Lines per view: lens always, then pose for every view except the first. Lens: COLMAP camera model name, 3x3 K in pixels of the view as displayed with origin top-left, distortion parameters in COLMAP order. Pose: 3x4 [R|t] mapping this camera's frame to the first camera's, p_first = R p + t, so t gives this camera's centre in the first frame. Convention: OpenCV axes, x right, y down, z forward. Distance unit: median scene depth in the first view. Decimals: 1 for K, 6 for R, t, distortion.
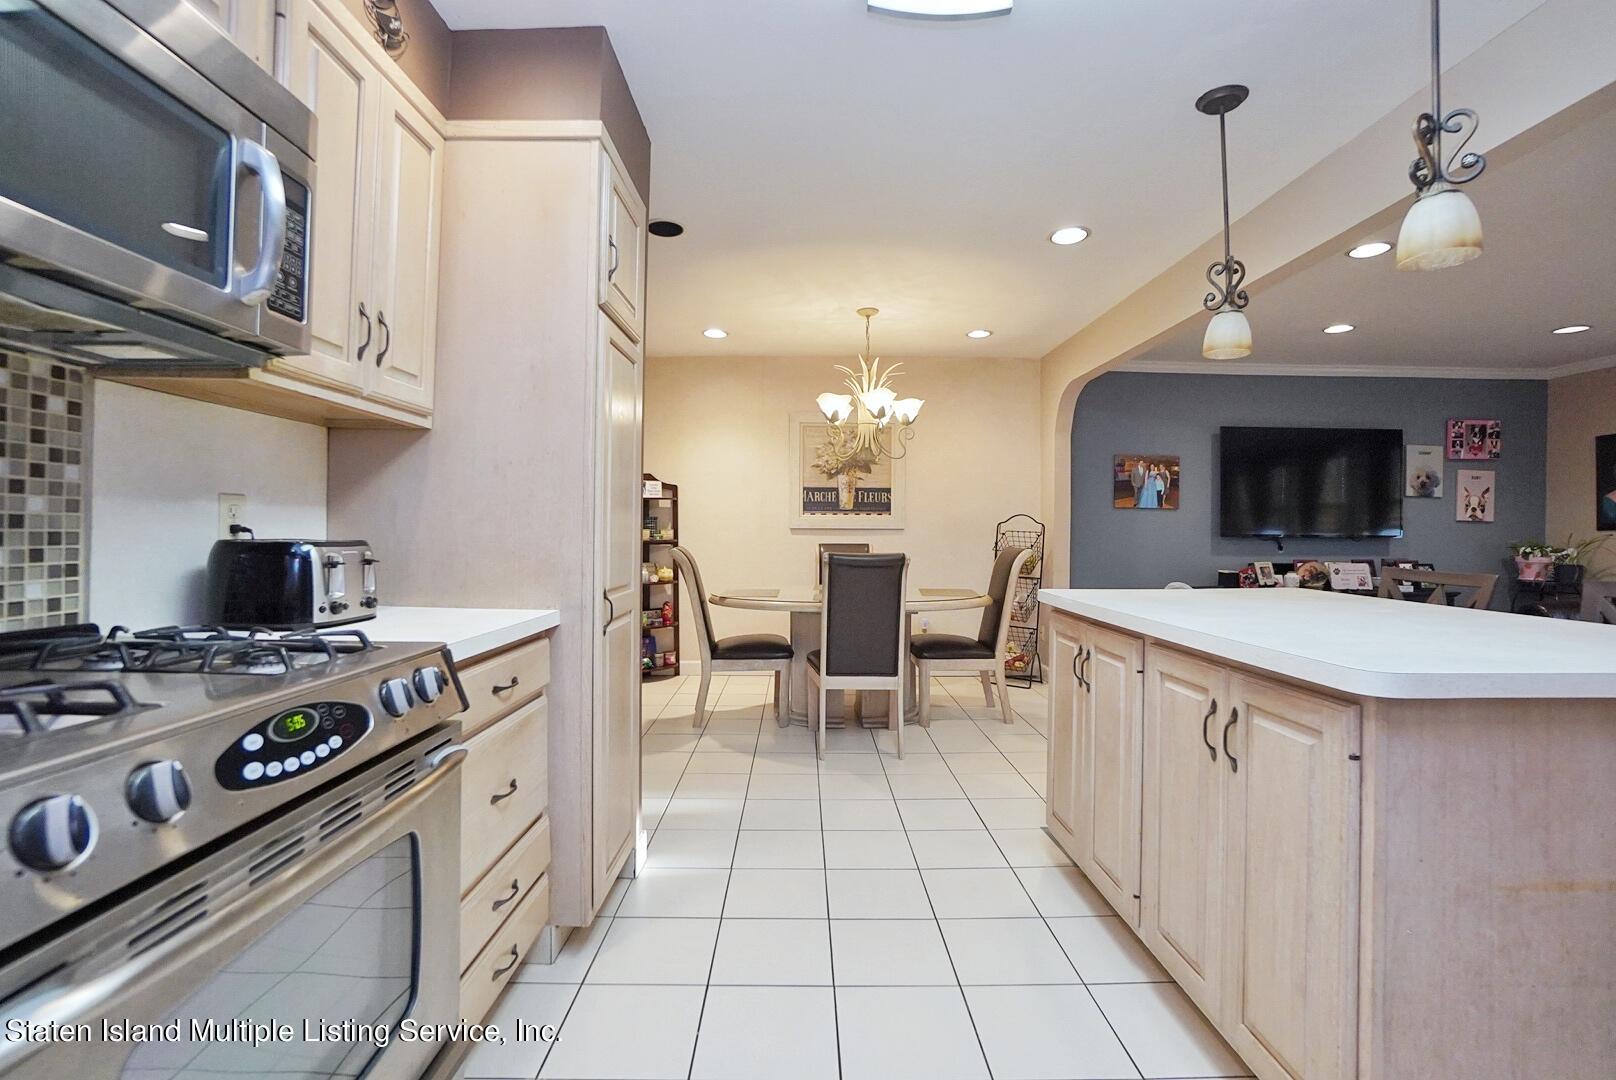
lens RADIAL K [[713.4, 0, 806.4], [0, 713.4, 525.7], [0, 0, 1]] dist [-0.053950, 0.017481]
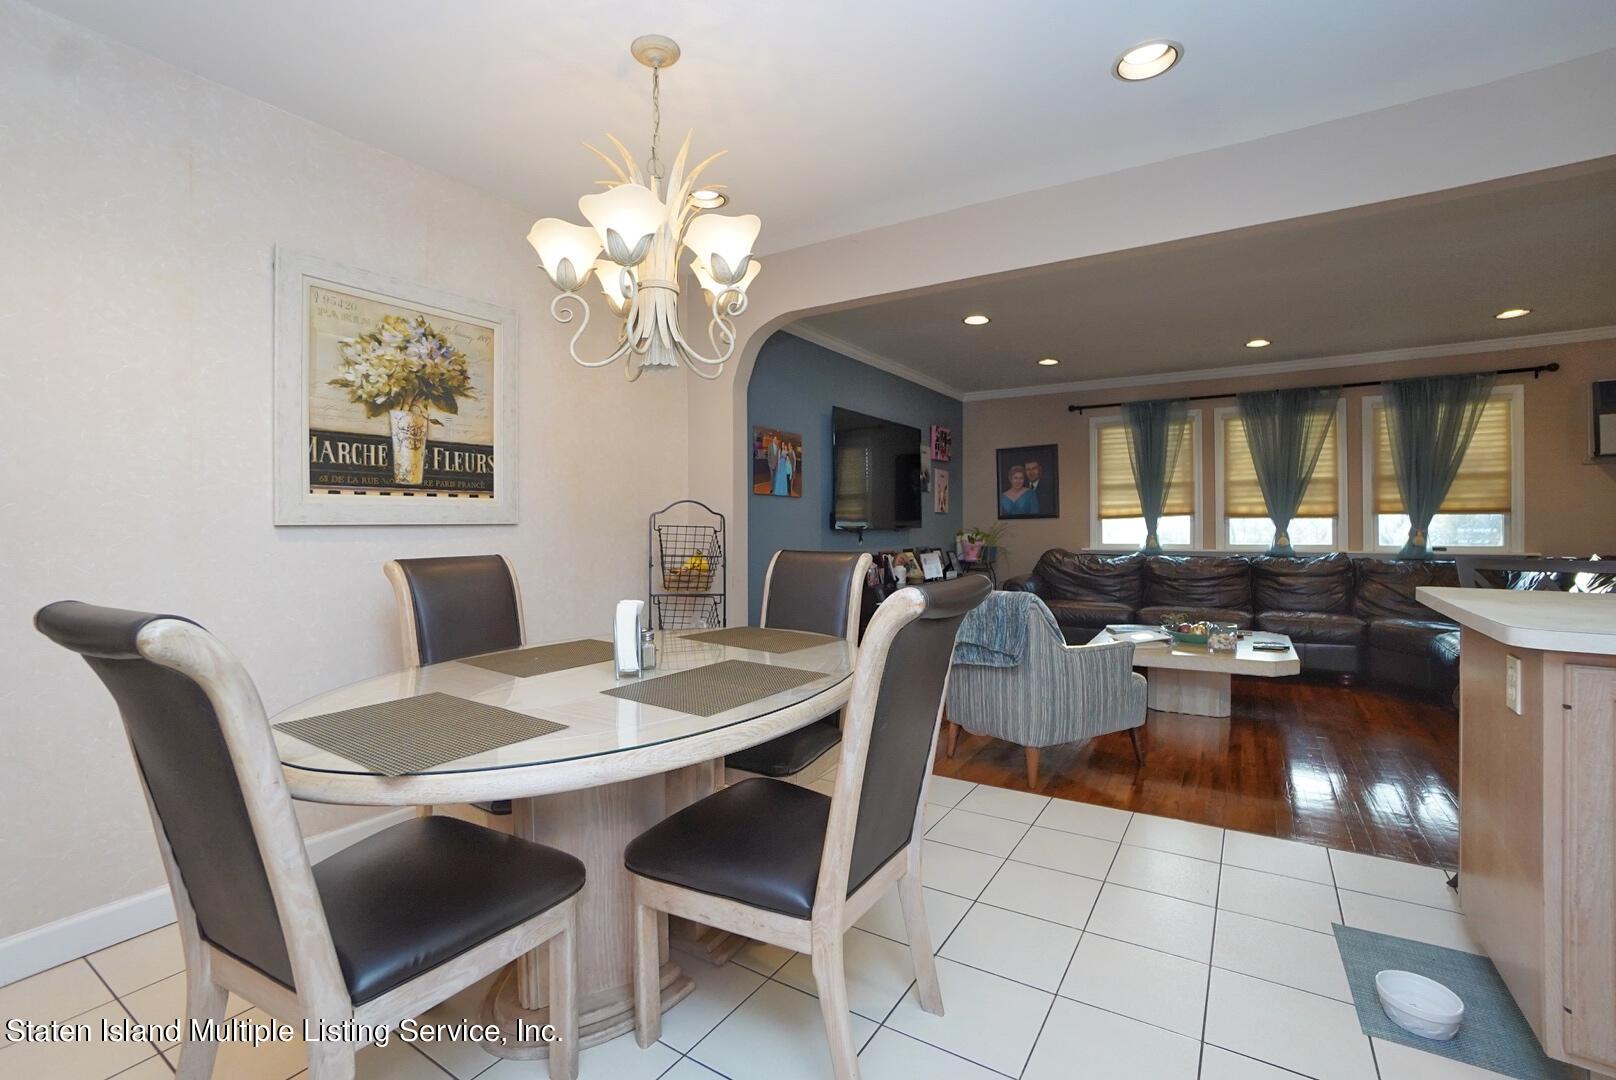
lens RADIAL K [[713.4, 0, 797.5], [0, 713.4, 528.1], [0, 0, 1]] dist [-0.053950, 0.017481]
pose [[0.550759, -0.015003, 0.834530, -0.295380], [0.005676, 0.999883, 0.014230, 0.001501], [-0.834645, -0.003101, 0.550779, 0.819733]]
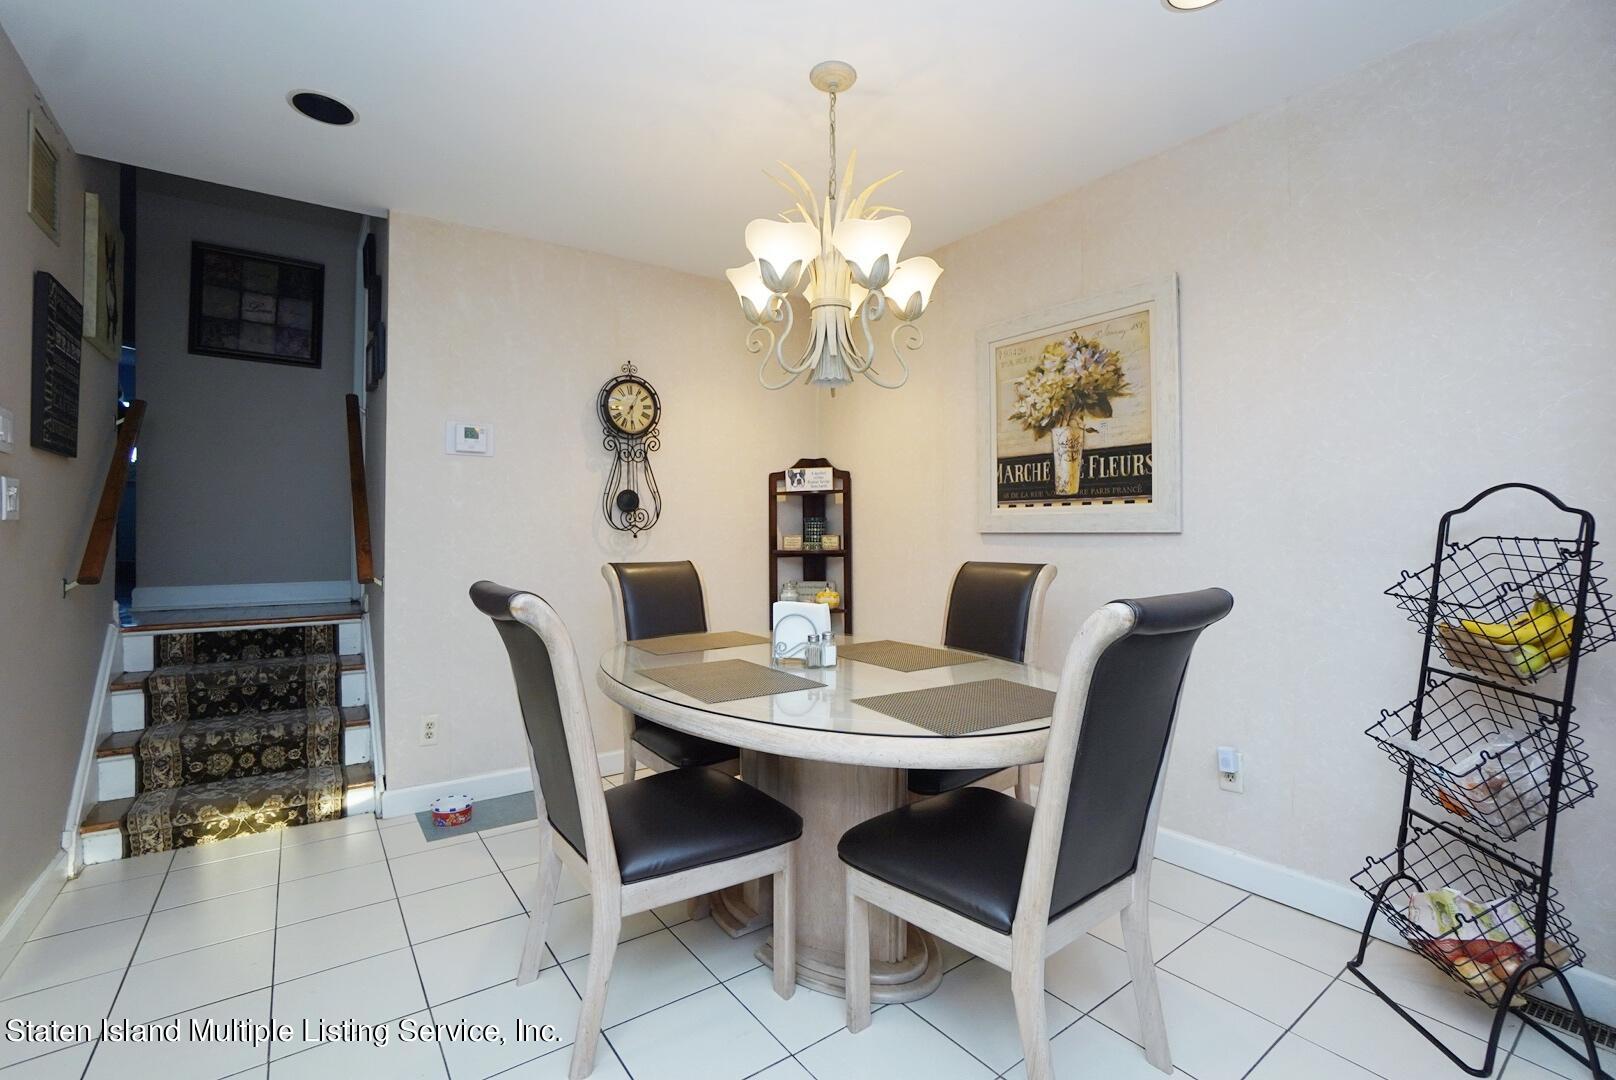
lens RADIAL K [[713.4, 0, 809.3], [0, 713.4, 534.3], [0, 0, 1]] dist [-0.053950, 0.017481]
pose [[0.592679, -0.003743, -0.805430, 0.542487], [0.004456, 0.999989, -0.001367, 0.007708], [0.805426, -0.002779, 0.592689, 0.863285]]
